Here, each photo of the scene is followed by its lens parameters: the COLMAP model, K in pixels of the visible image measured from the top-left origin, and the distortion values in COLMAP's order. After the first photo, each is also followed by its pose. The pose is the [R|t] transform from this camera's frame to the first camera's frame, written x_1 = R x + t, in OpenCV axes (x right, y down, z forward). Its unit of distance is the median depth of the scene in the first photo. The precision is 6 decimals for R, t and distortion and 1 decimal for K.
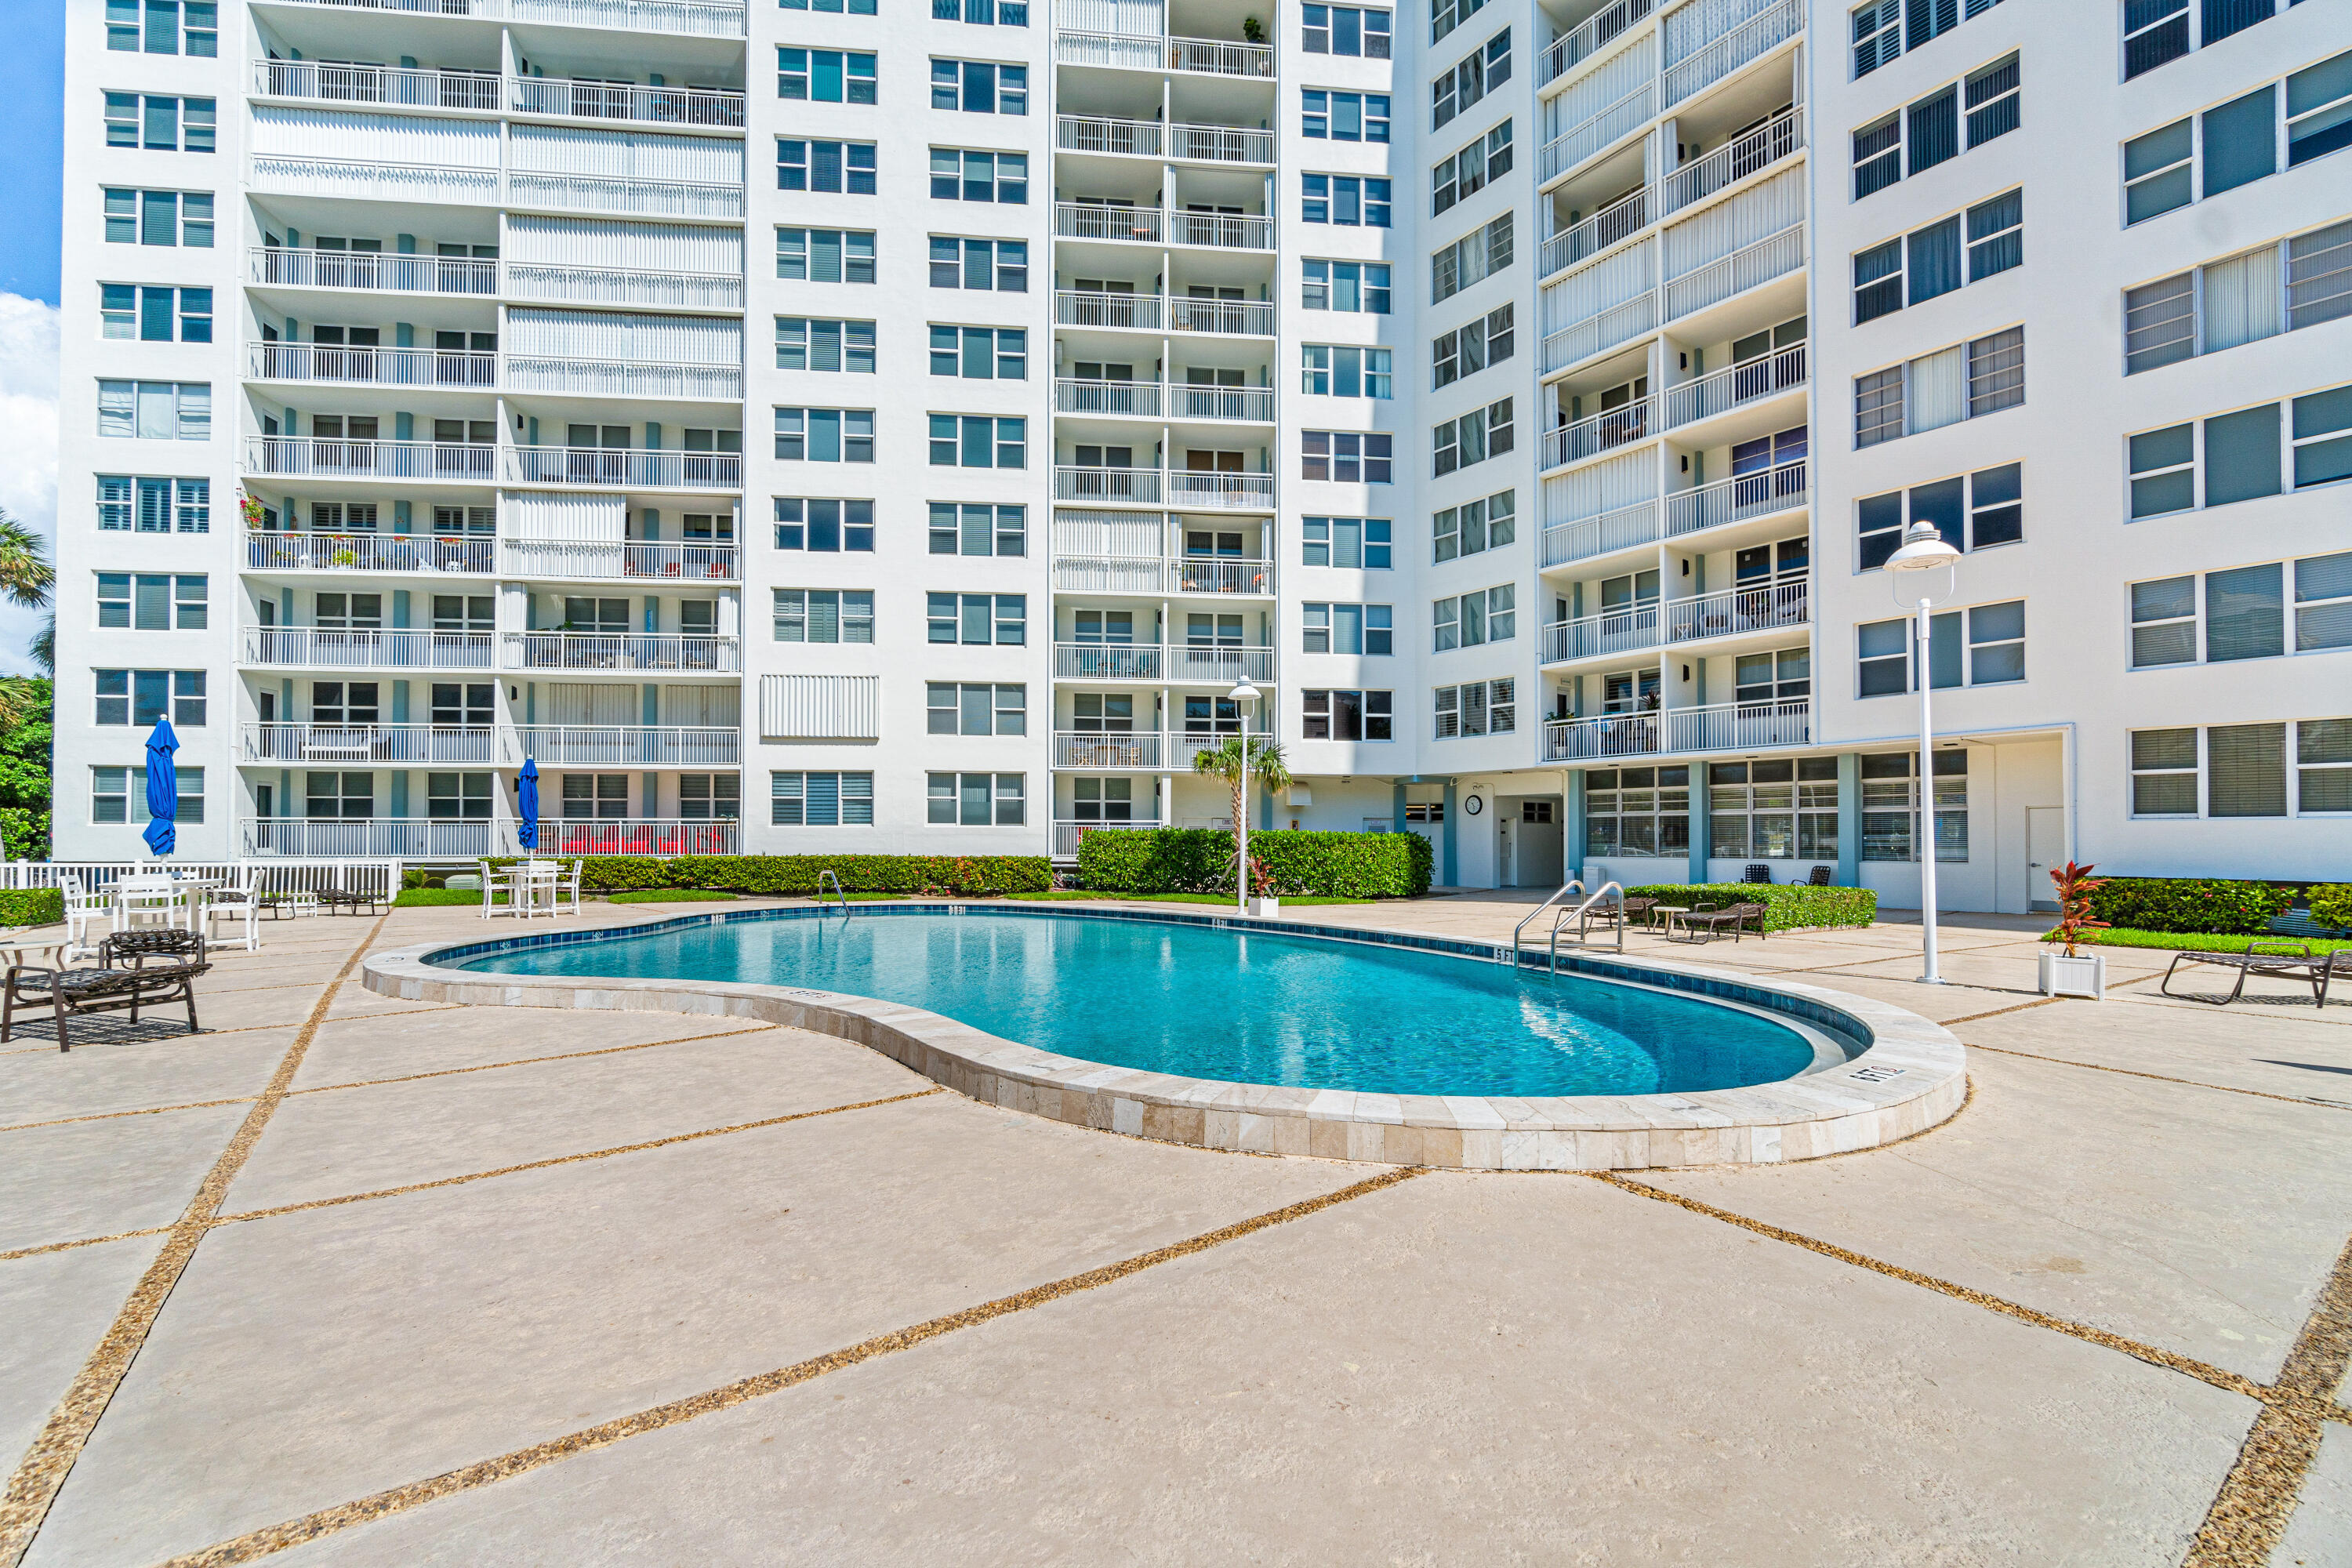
lens RADIAL K [[1056.4, 0, 1177.6], [0, 1056.4, 795.5], [0, 0, 1]] dist [-0.001272, 0.000197]
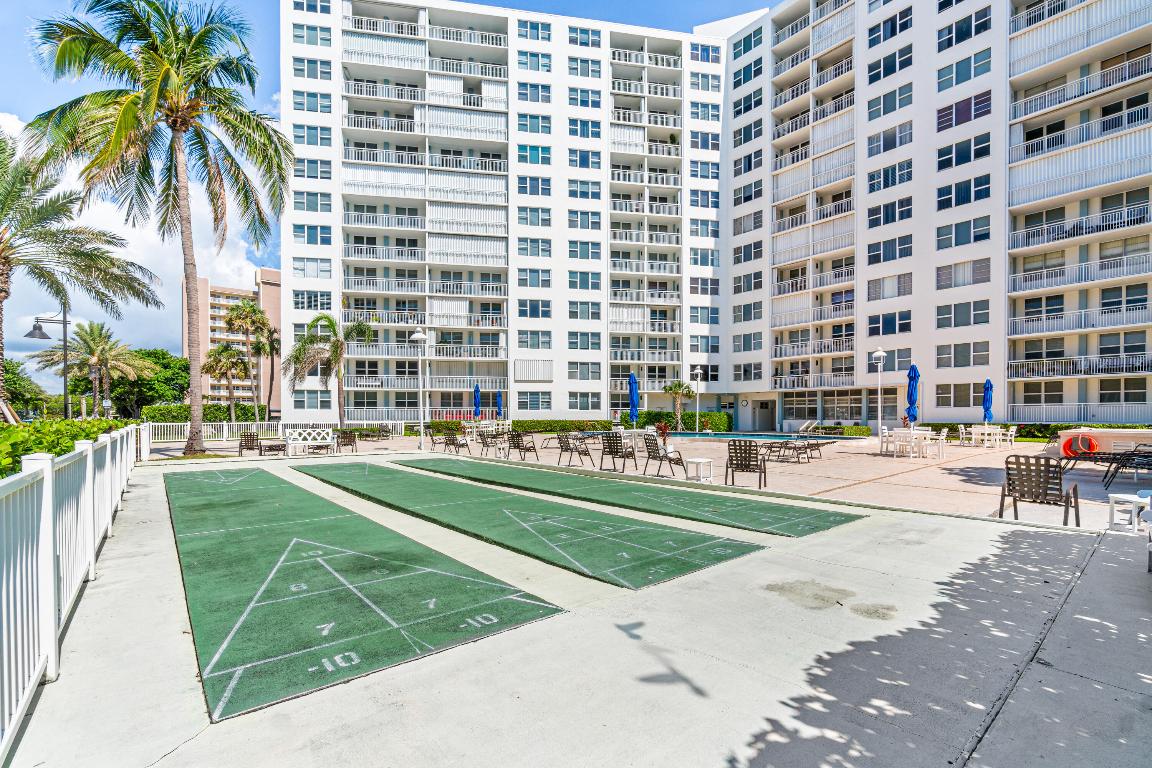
lens RADIAL K [[525.1, 0, 582.1], [0, 525.1, 409.0], [0, 0, 1]] dist [0.000115, -0.000190]
pose [[0.997243, -0.000808, 0.074195, -0.309067], [-0.000918, 0.999730, 0.023222, -0.009041], [-0.074194, -0.023226, 0.996973, -0.482574]]
